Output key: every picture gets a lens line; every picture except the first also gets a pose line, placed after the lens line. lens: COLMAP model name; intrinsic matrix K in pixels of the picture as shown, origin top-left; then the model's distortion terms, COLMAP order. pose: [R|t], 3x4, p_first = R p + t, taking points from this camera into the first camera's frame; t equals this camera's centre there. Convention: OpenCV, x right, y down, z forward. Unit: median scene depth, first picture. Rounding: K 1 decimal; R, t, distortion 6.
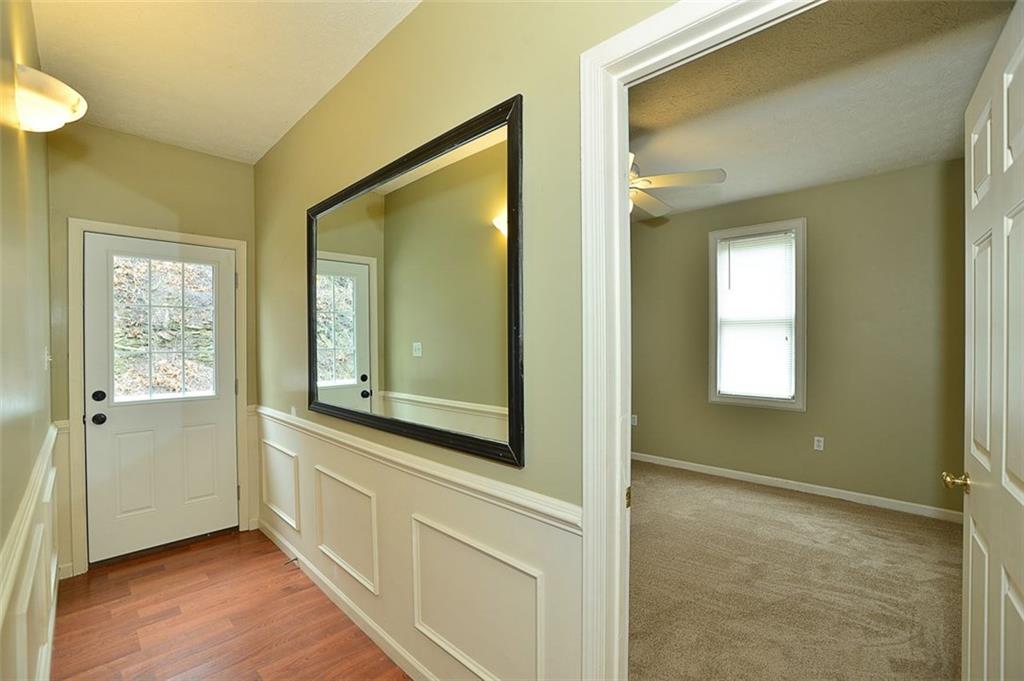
lens RADIAL K [[442.2, 0, 506.6], [0, 442.2, 343.6], [0, 0, 1]] dist [-0.070900, 0.024715]
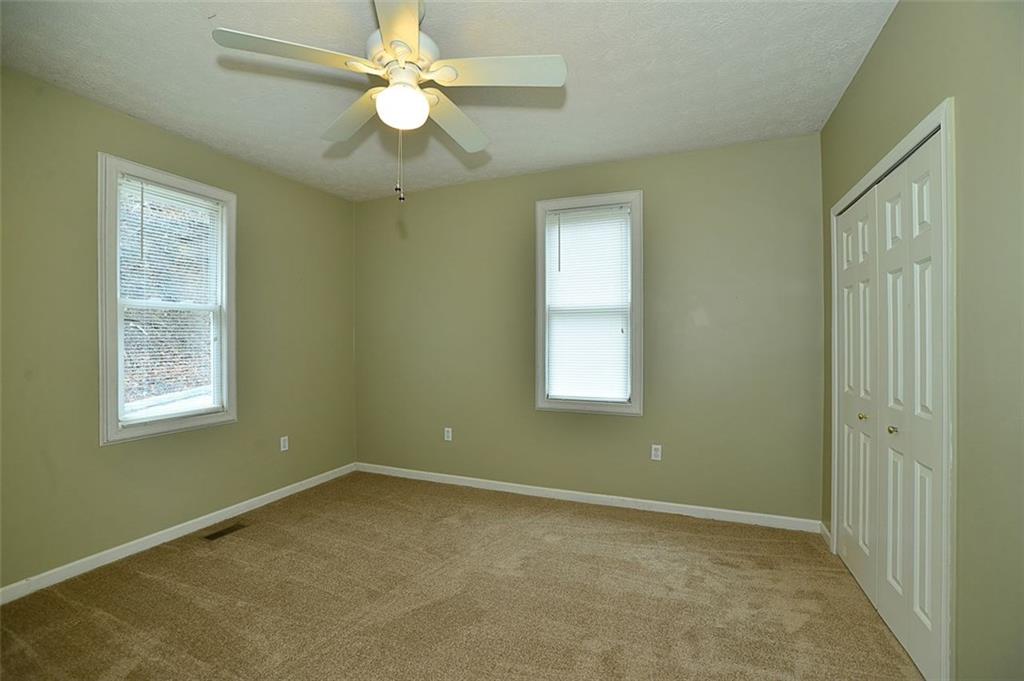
lens RADIAL K [[442.2, 0, 506.6], [0, 442.2, 343.6], [0, 0, 1]] dist [-0.070900, 0.024715]
pose [[0.928434, 0.001438, 0.371495, 0.136365], [0.000035, 0.999992, -0.003958, 0.019772], [-0.371498, 0.003688, 0.928426, 0.326094]]
